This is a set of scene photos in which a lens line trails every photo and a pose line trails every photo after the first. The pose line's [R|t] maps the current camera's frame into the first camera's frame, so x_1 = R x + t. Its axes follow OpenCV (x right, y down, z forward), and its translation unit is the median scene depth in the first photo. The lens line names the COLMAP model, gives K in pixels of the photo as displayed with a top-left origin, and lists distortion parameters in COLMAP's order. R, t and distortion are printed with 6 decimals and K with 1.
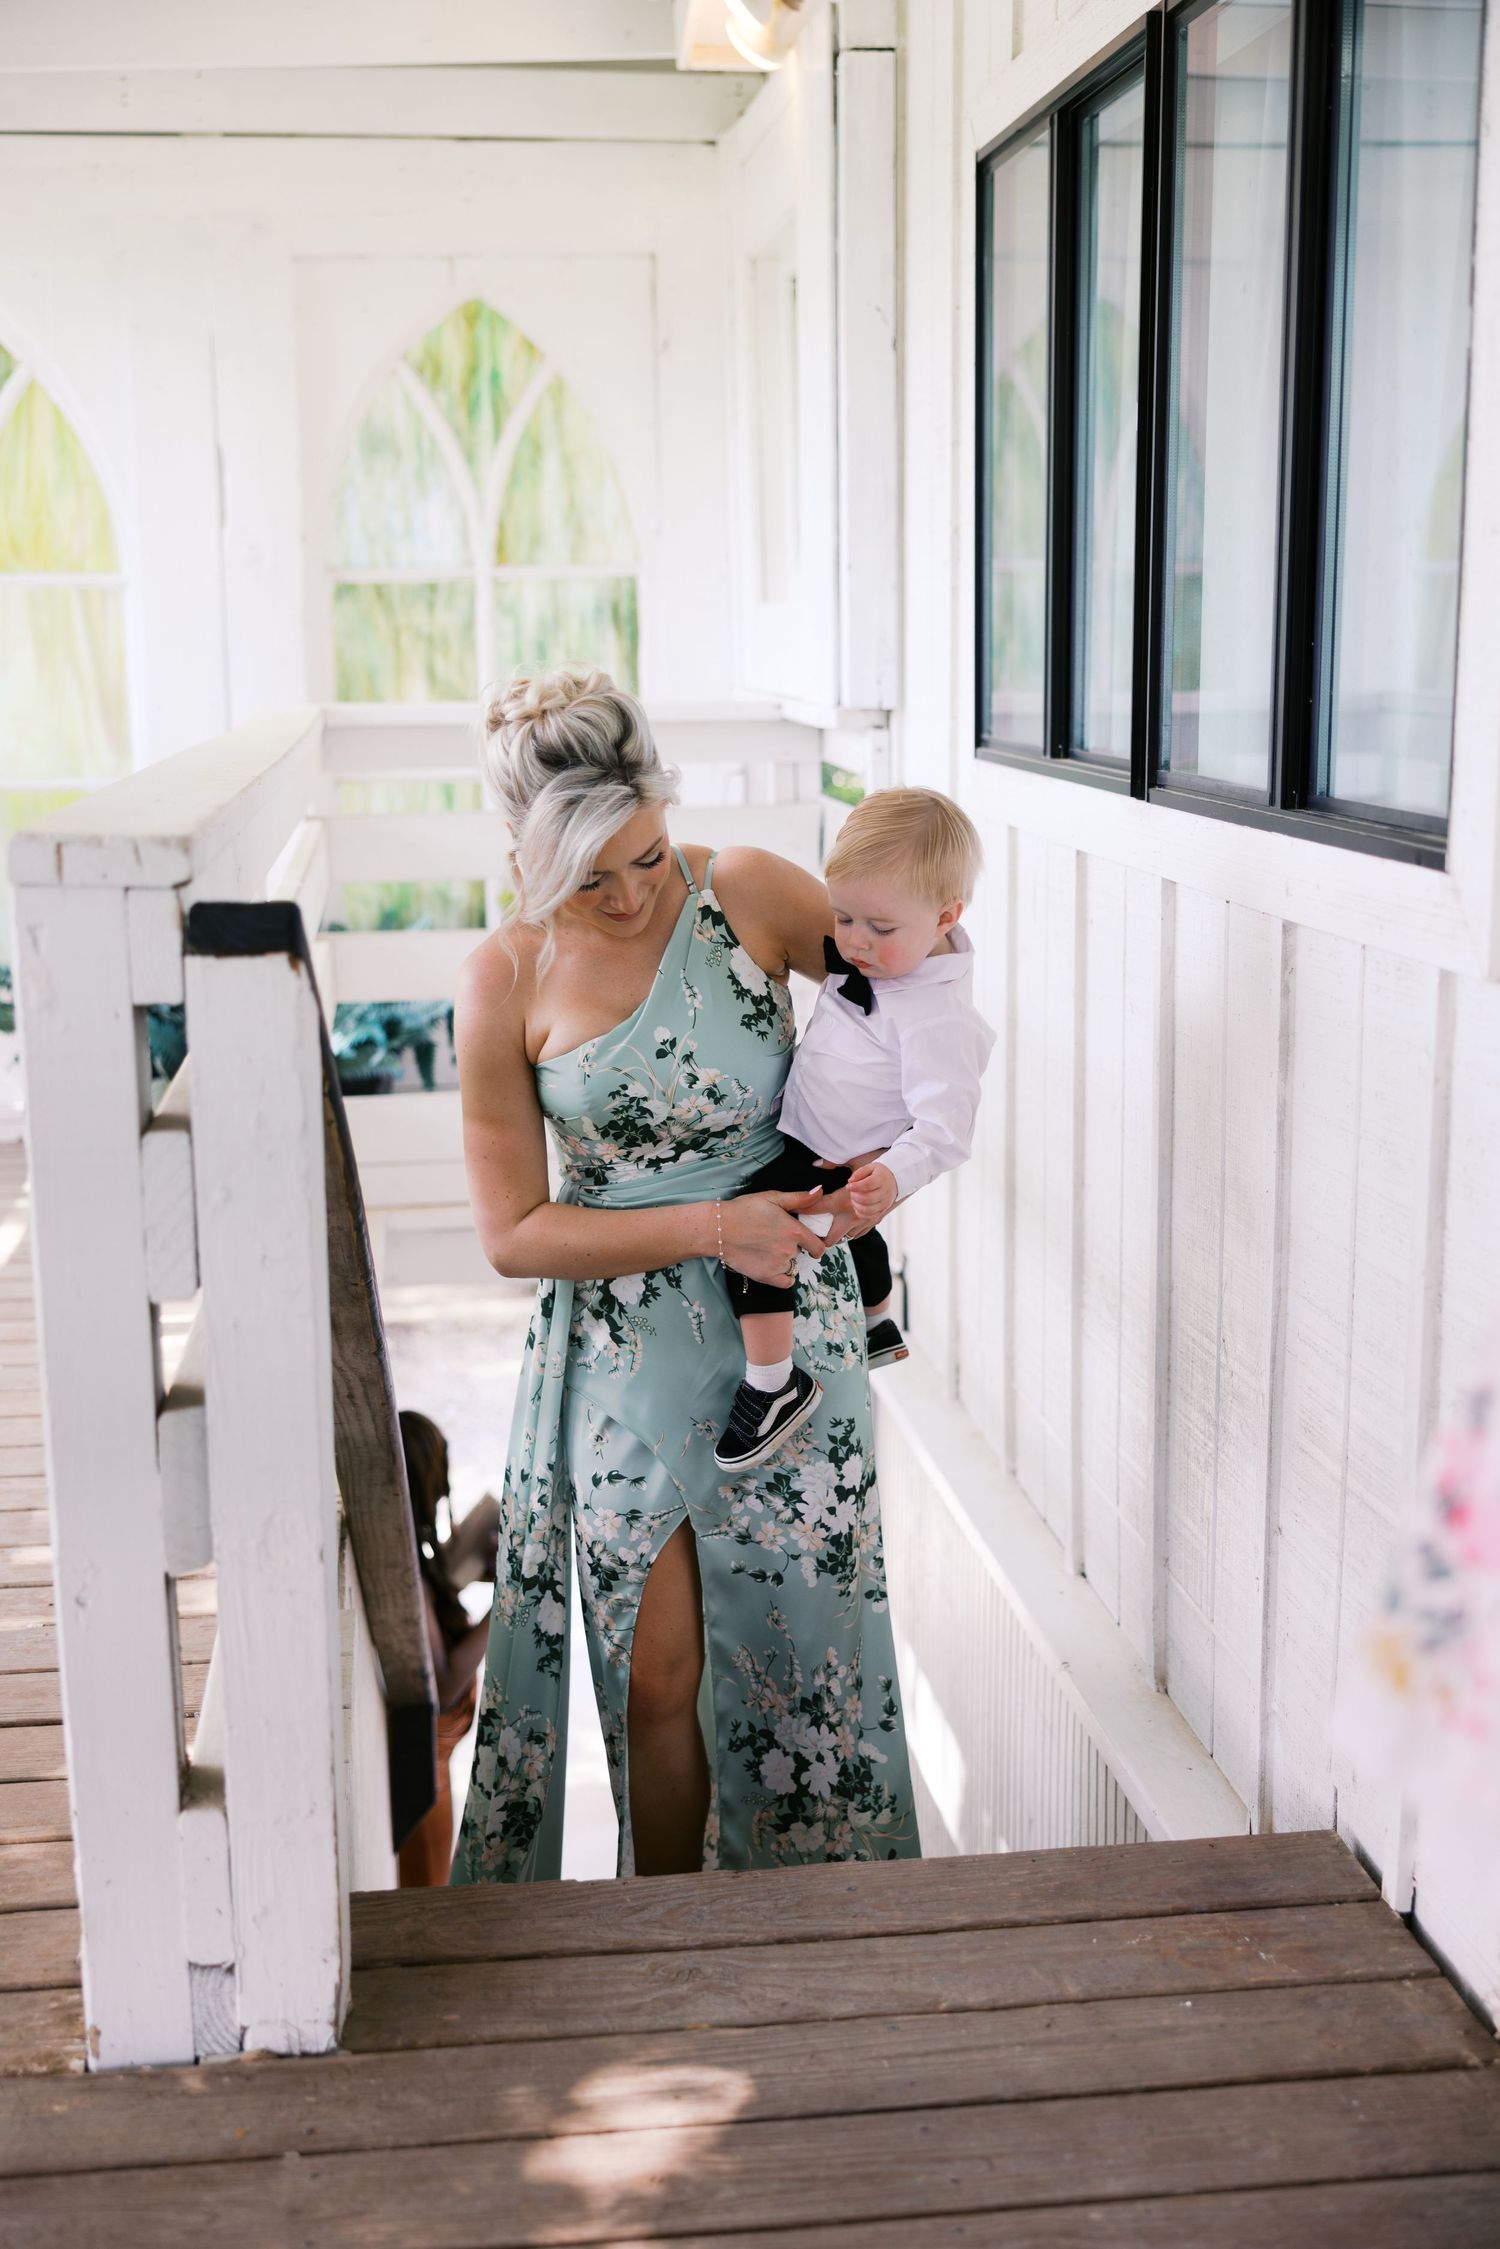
lens RADIAL K [[2528.9, 0, 706.9], [0, 2528.9, 1123.9], [0, 0, 1]] dist [-0.004073, 0.007428]
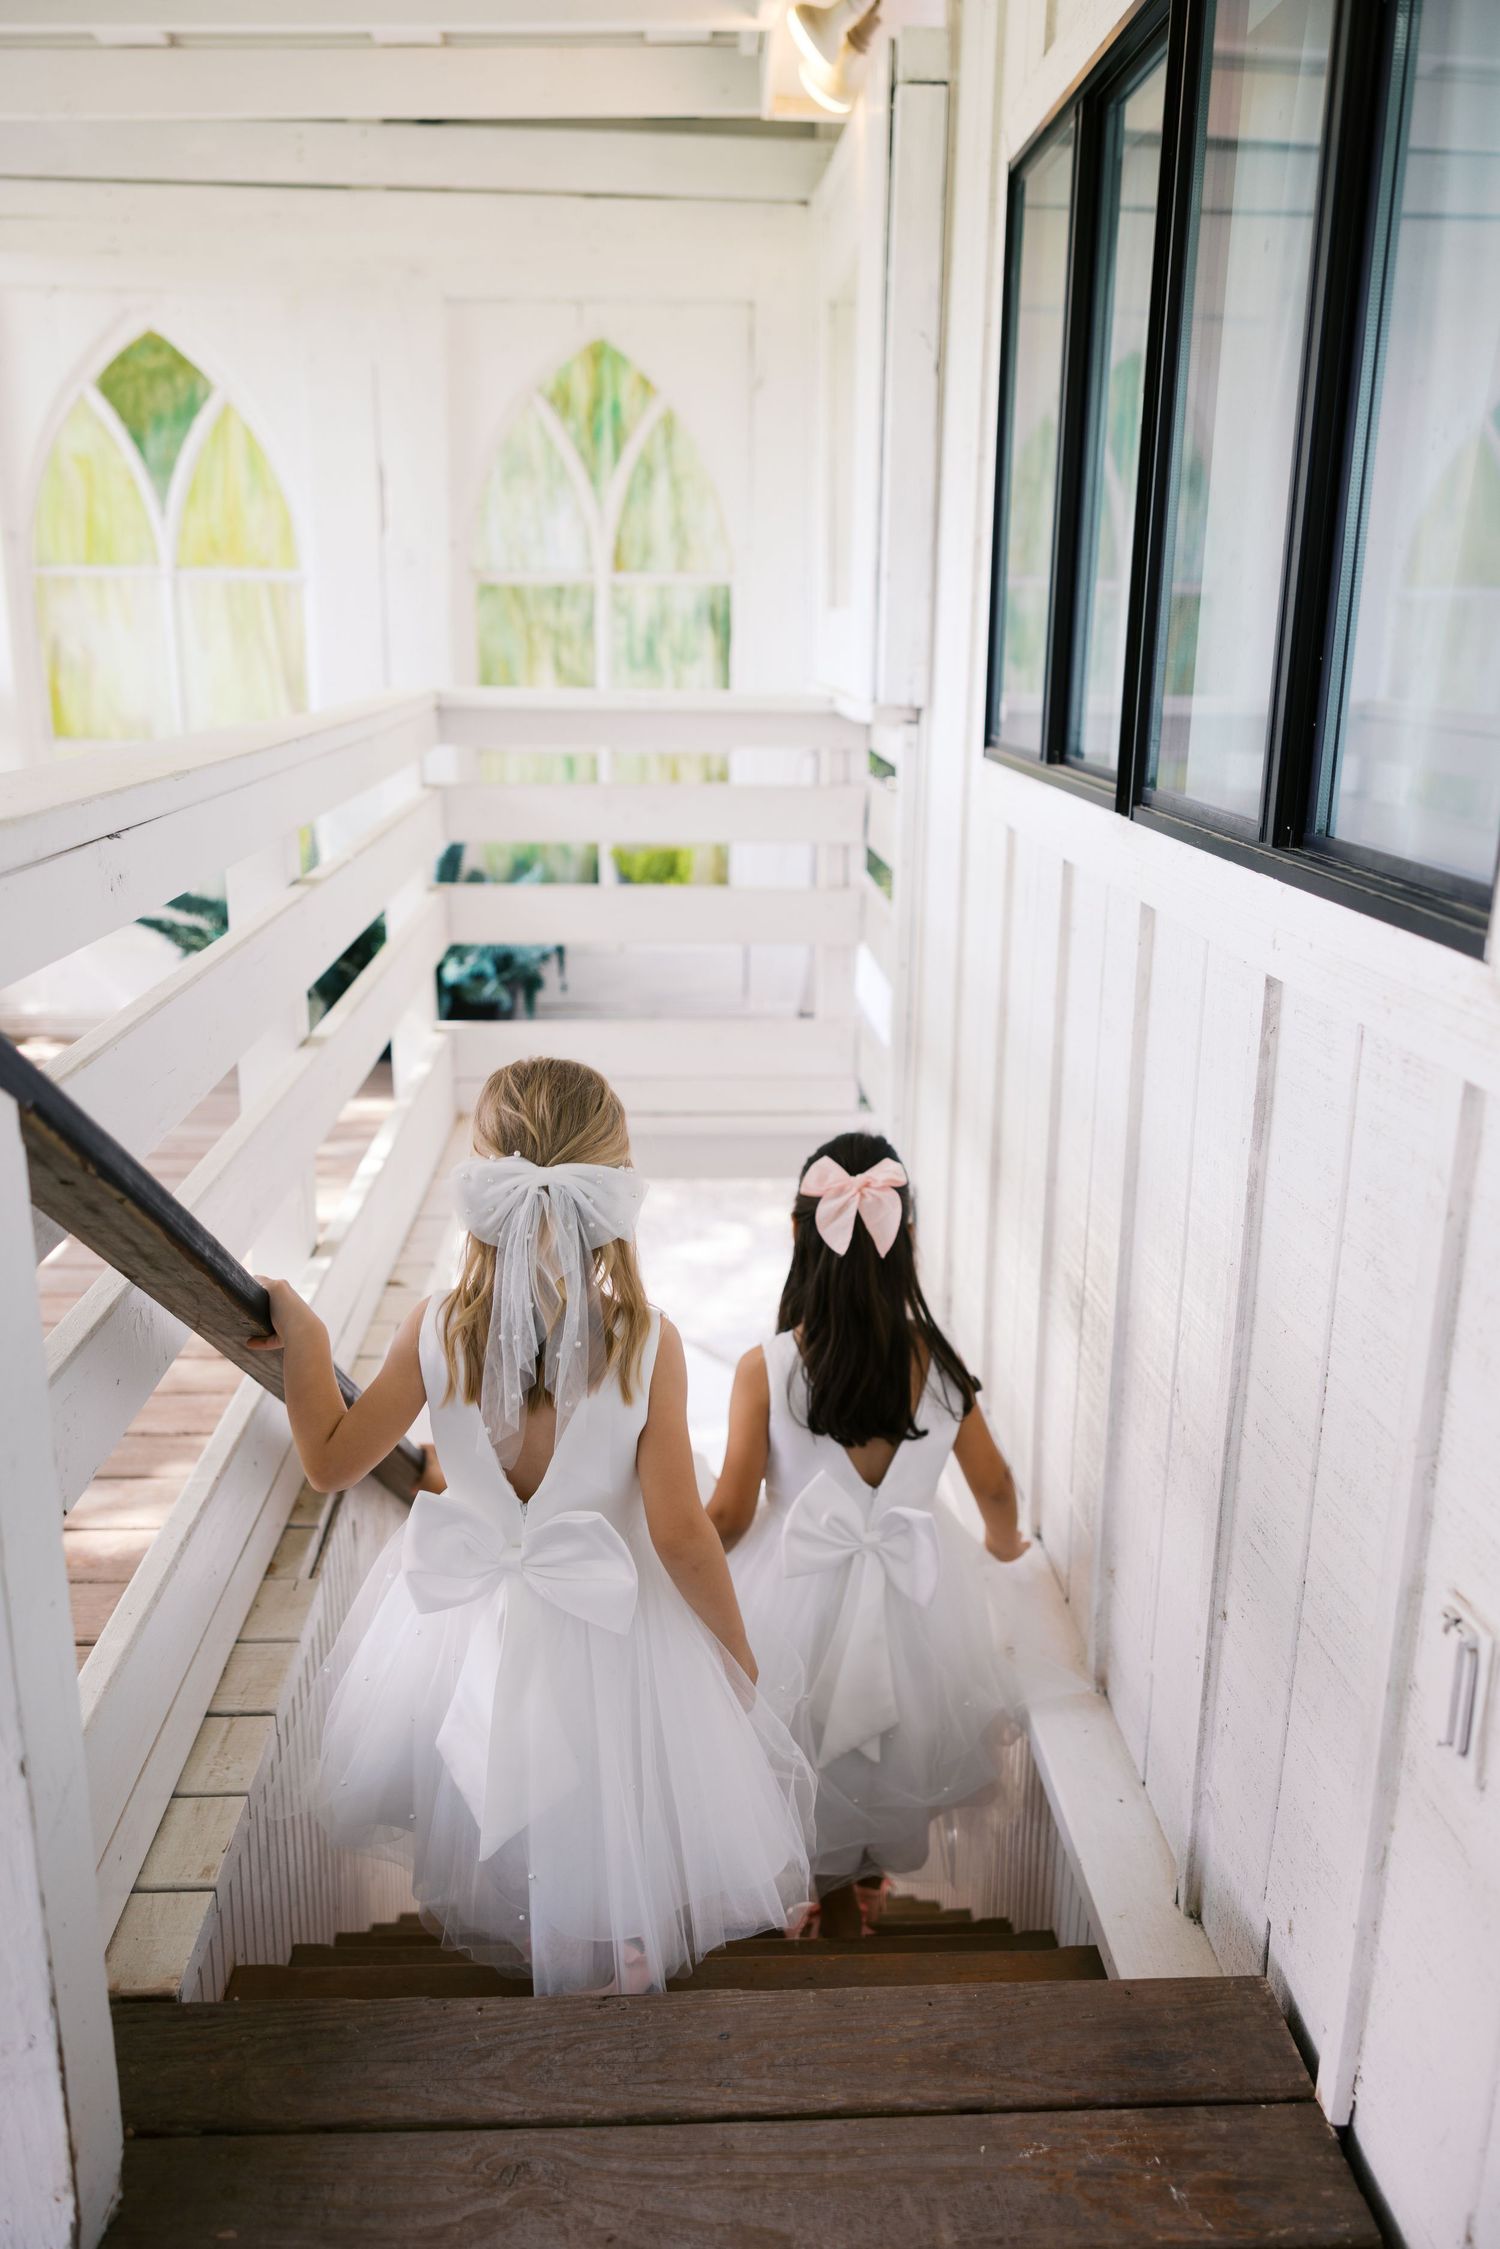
lens RADIAL K [[1754.0, 0, 750.0], [0, 1754.0, 1124.5], [0, 0, 1]] dist [0.005033, -0.001027]
pose [[0.997833, 0.040747, -0.051659, 0.061212], [-0.036505, 0.996081, 0.080559, -0.053884], [0.054739, -0.078499, 0.995410, 0.282810]]
